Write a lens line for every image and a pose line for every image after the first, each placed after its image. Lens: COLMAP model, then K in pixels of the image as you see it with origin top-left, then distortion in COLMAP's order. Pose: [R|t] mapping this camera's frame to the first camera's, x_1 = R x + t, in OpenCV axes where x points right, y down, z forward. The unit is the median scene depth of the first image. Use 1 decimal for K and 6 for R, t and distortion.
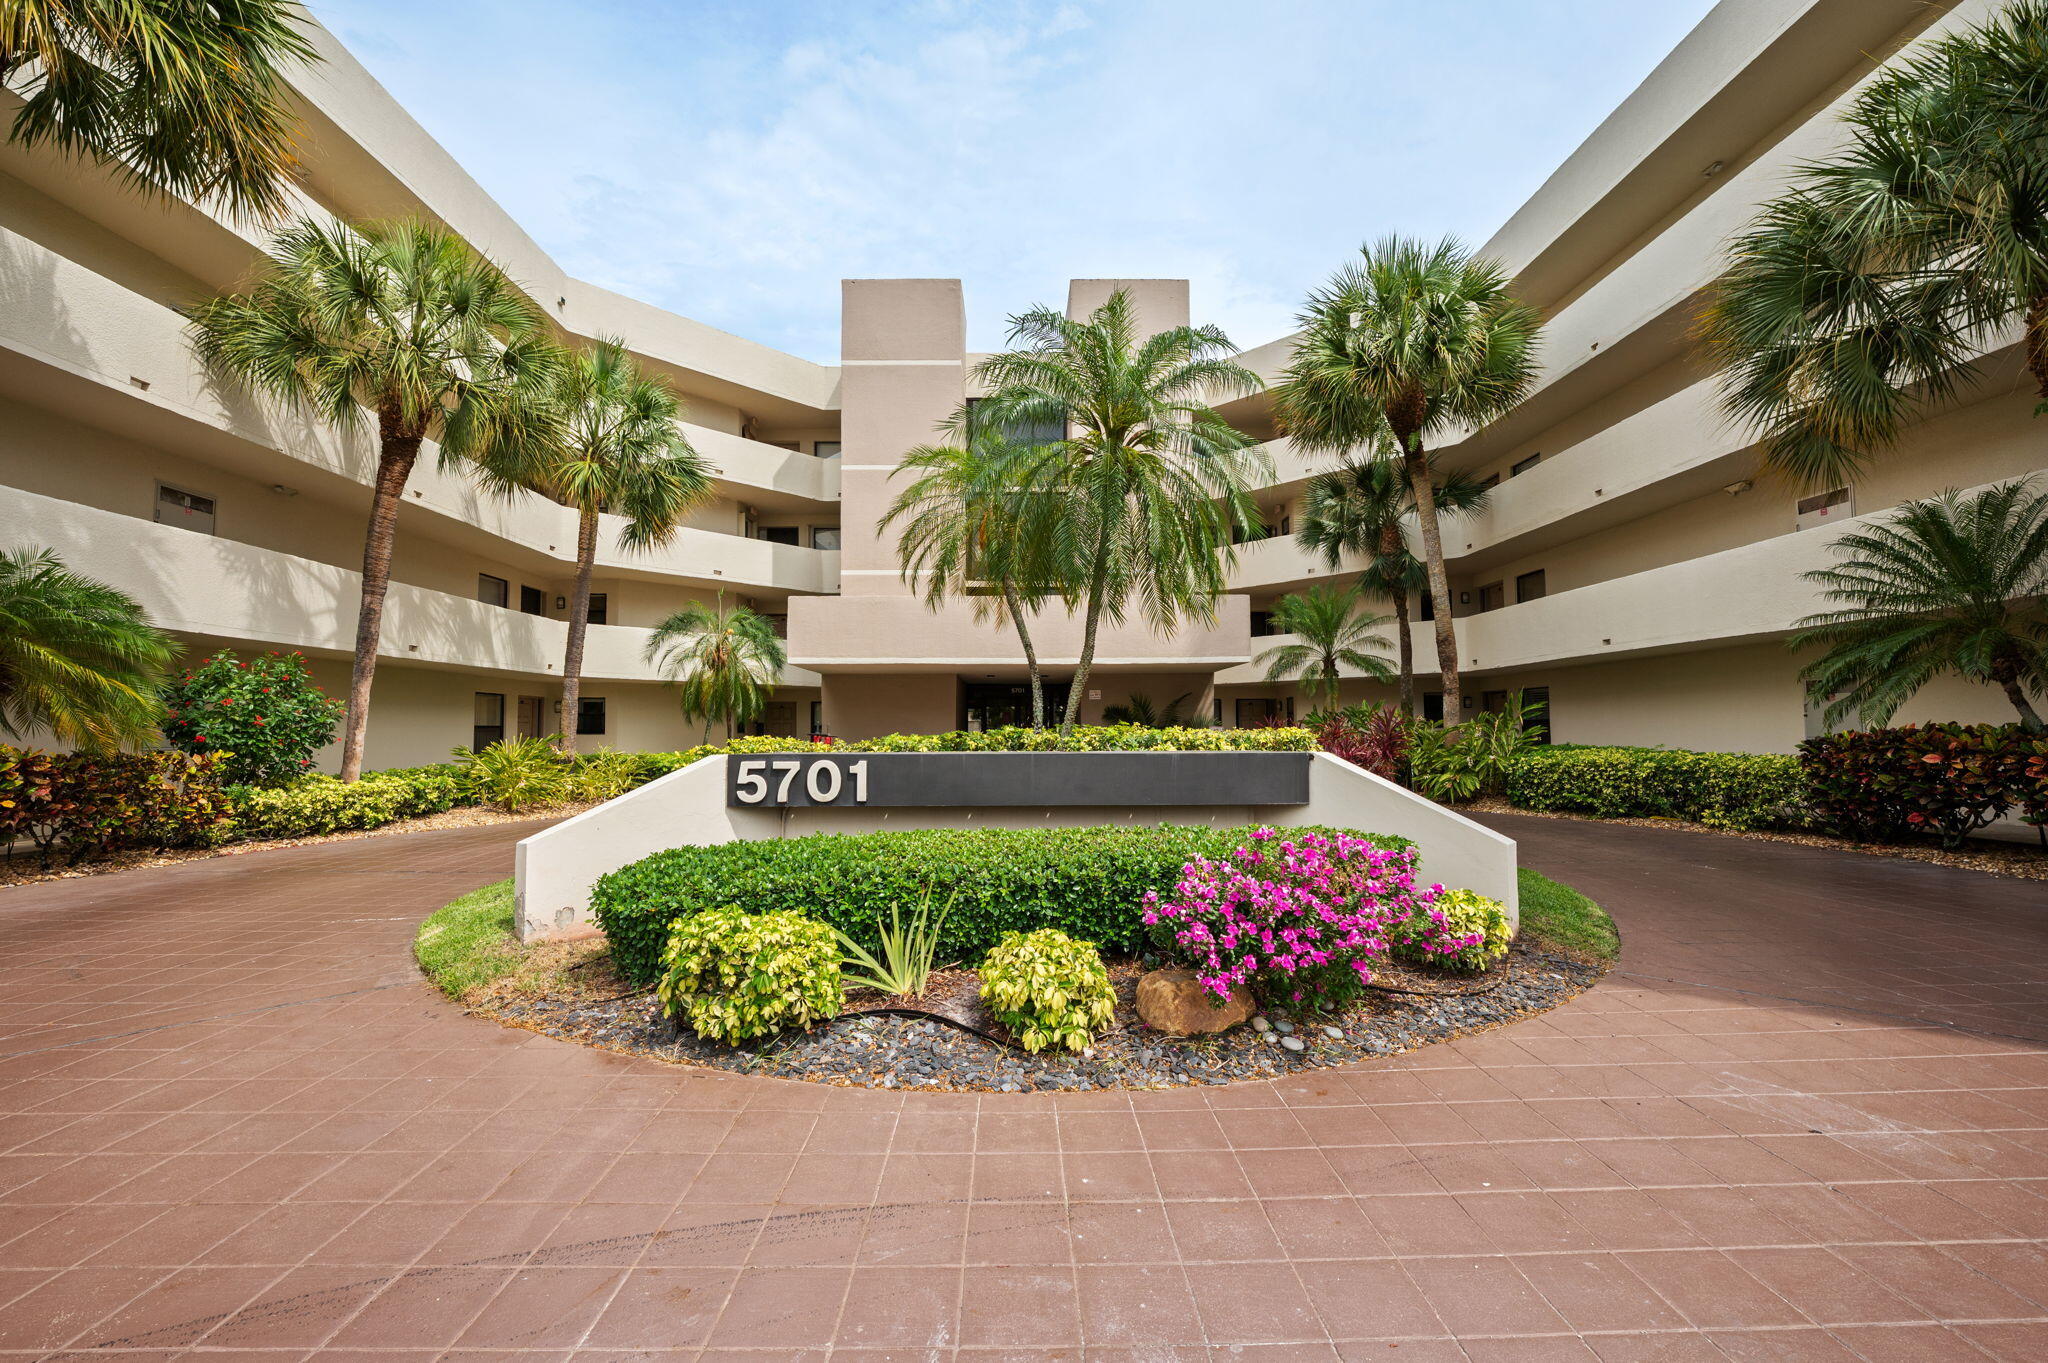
lens RADIAL K [[822.0, 0, 1025.7], [0, 822.0, 719.6], [0, 0, 1]] dist [0.001007, 0.000046]
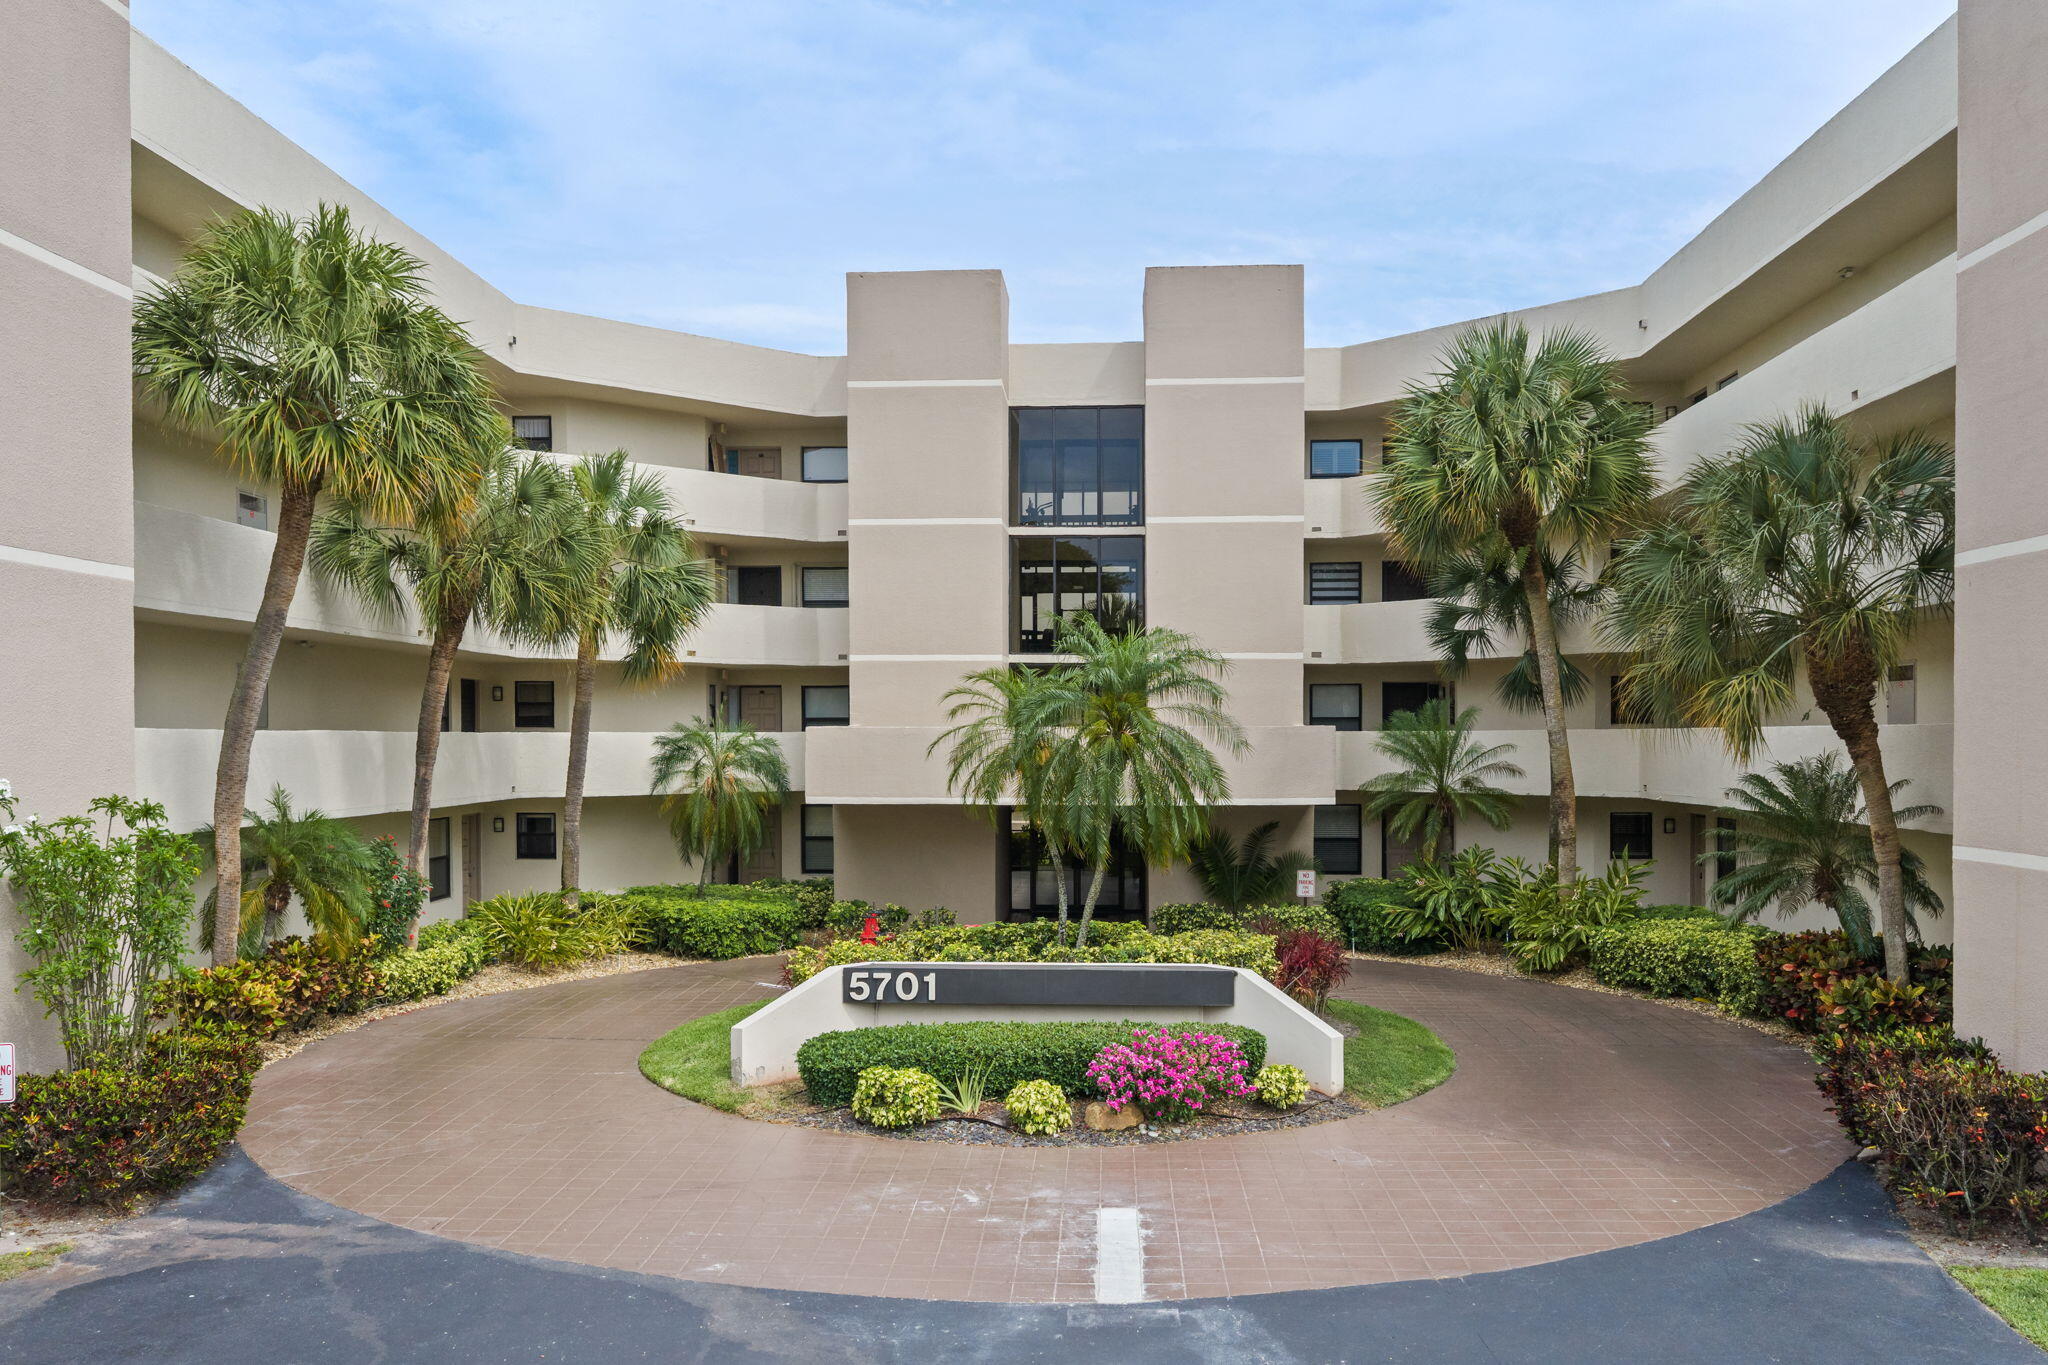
lens RADIAL K [[1686.3, 0, 1025.4], [0, 1686.3, 756.6], [0, 0, 1]] dist [-0.001895, 0.001041]
pose [[0.997779, 0.003847, -0.066505, 0.237605], [-0.002319, 0.999732, 0.023043, -0.569448], [0.066576, -0.022838, 0.997520, -2.801901]]
